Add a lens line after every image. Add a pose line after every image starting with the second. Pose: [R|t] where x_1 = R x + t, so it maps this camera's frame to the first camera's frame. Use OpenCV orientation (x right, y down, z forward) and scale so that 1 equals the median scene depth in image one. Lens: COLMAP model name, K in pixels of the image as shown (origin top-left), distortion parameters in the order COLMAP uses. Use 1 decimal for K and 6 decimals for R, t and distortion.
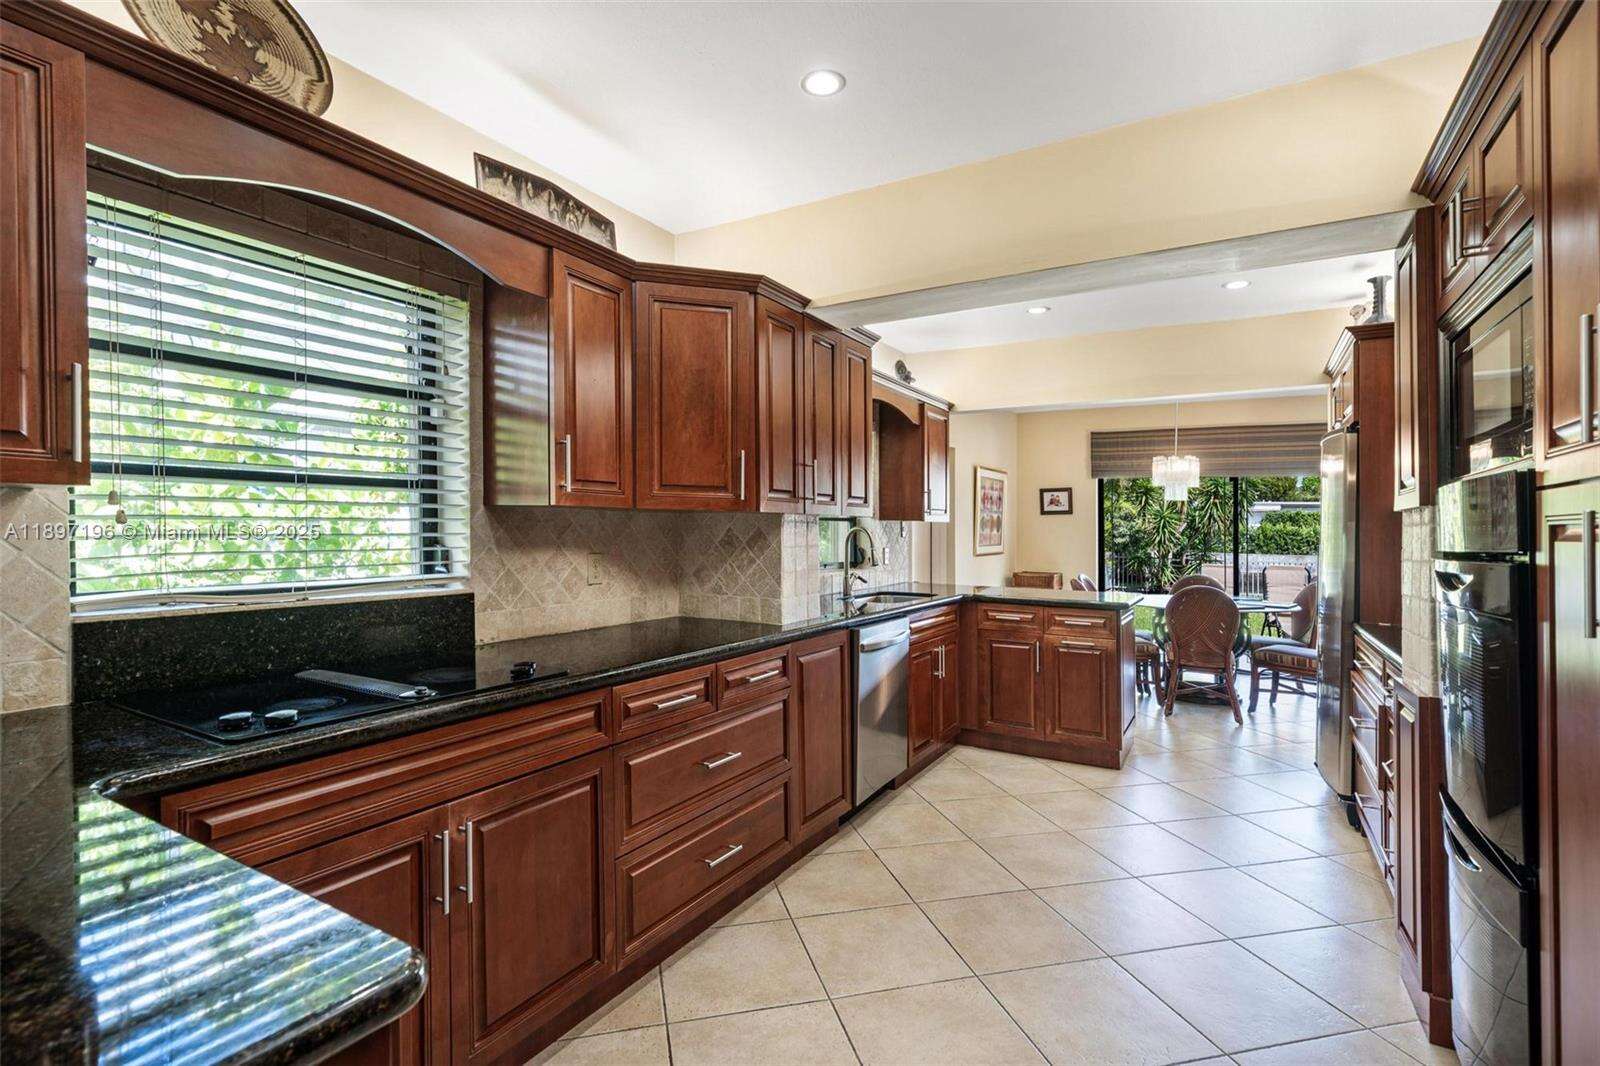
lens RADIAL K [[721.4, 0, 802.7], [0, 721.4, 538.3], [0, 0, 1]] dist [-0.002131, -0.000460]
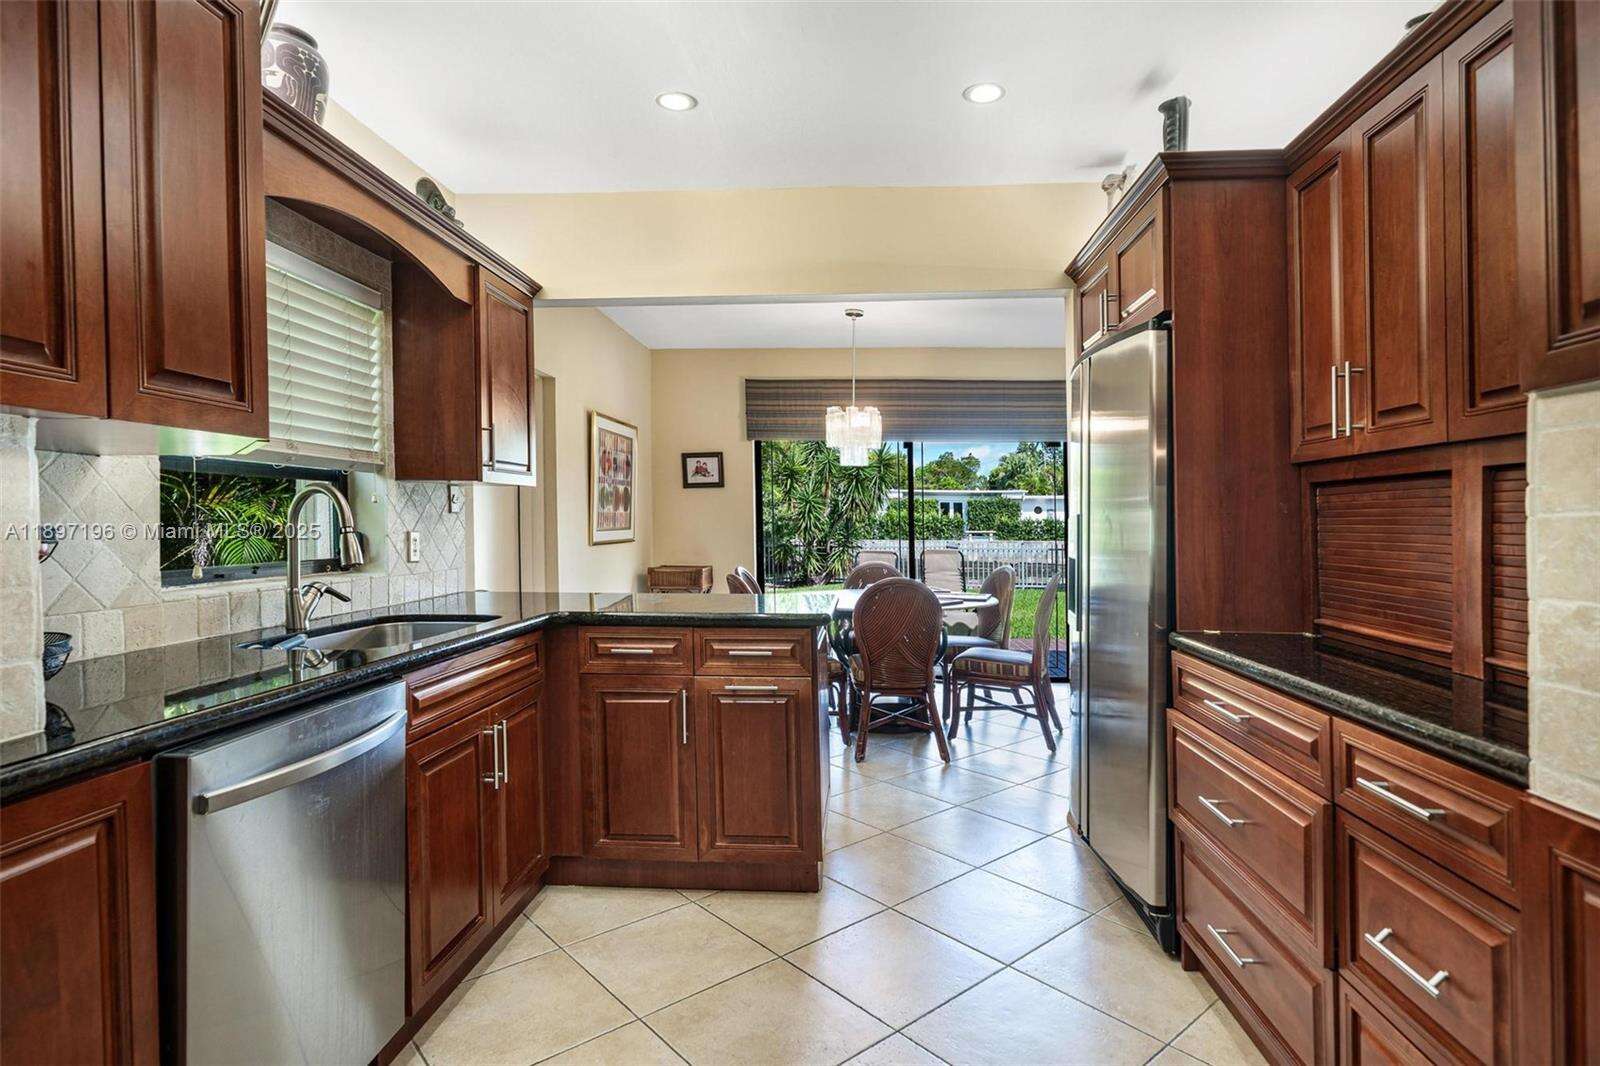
lens RADIAL K [[739.2, 0, 798.3], [0, 739.2, 523.9], [0, 0, 1]] dist [0.001022, 0.000013]
pose [[0.889034, -0.009758, 0.457737, 0.120811], [0.014818, 0.999862, -0.007464, 0.015855], [-0.457601, 0.013418, 0.889057, 0.377671]]
